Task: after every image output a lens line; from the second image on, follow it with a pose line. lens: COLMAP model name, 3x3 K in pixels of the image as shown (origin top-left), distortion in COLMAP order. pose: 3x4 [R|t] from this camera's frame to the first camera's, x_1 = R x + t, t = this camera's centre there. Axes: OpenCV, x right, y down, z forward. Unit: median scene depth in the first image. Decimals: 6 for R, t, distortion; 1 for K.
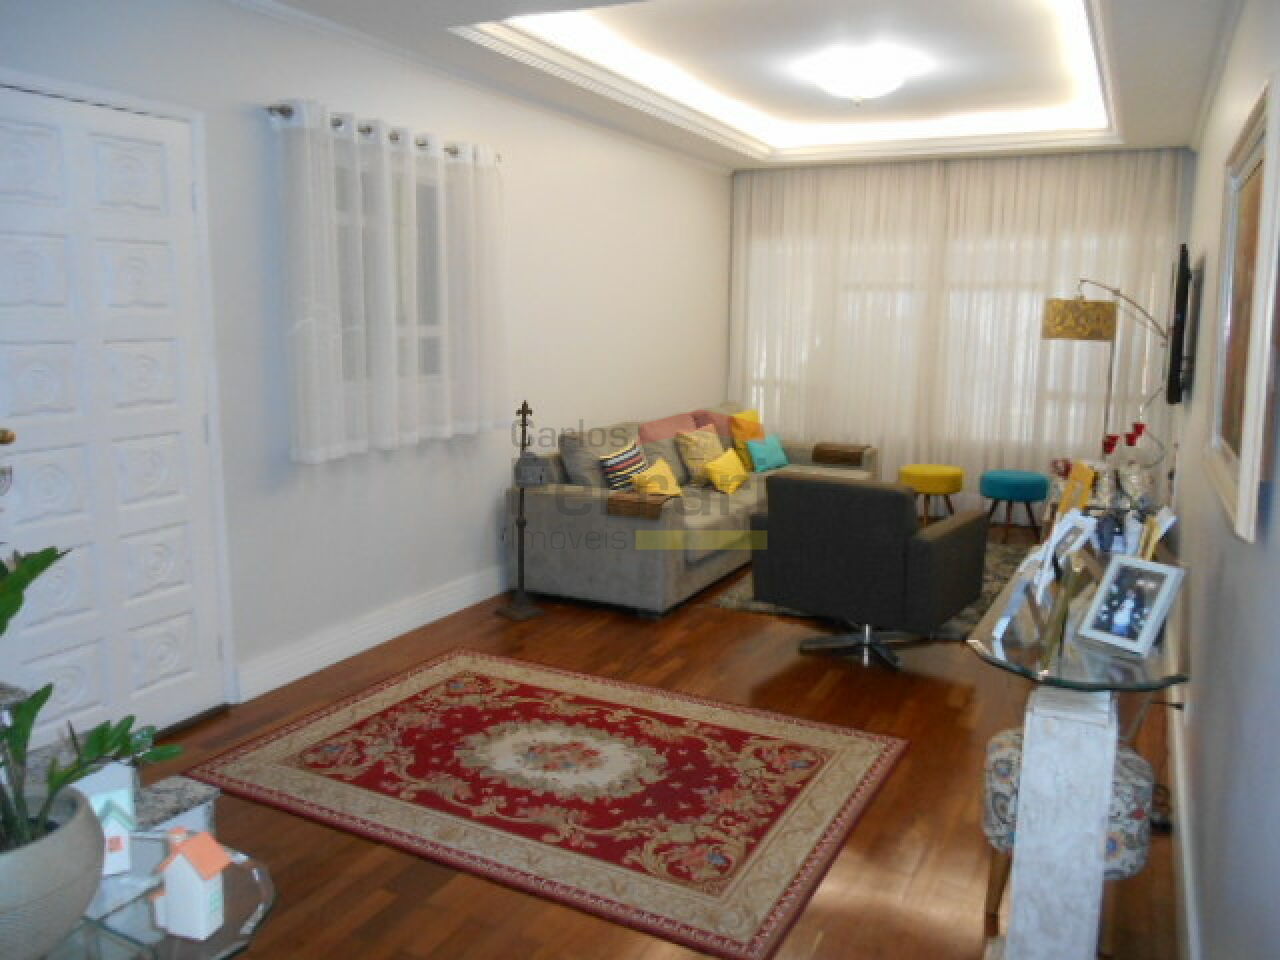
lens RADIAL K [[973.5, 0, 639.7], [0, 973.5, 477.4], [0, 0, 1]] dist [-0.033198, 0.020671]
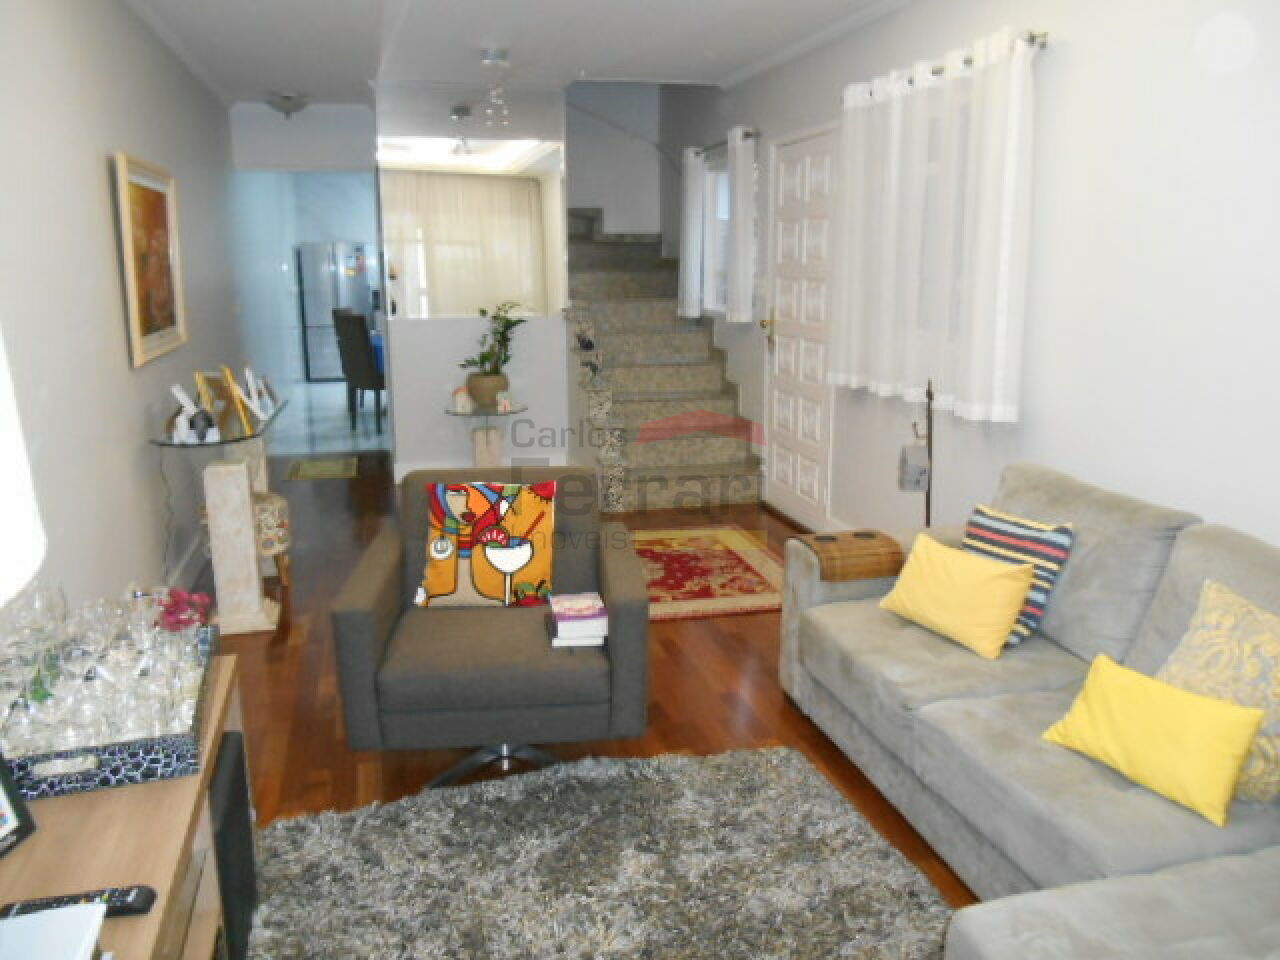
lens RADIAL K [[973.5, 0, 639.9], [0, 973.5, 478.4], [0, 0, 1]] dist [-0.033198, 0.020671]
pose [[-0.738947, 0.142795, -0.658458, 0.702035], [-0.118757, 0.934379, 0.335906, -0.295431], [0.663215, 0.326413, -0.673499, 1.760357]]
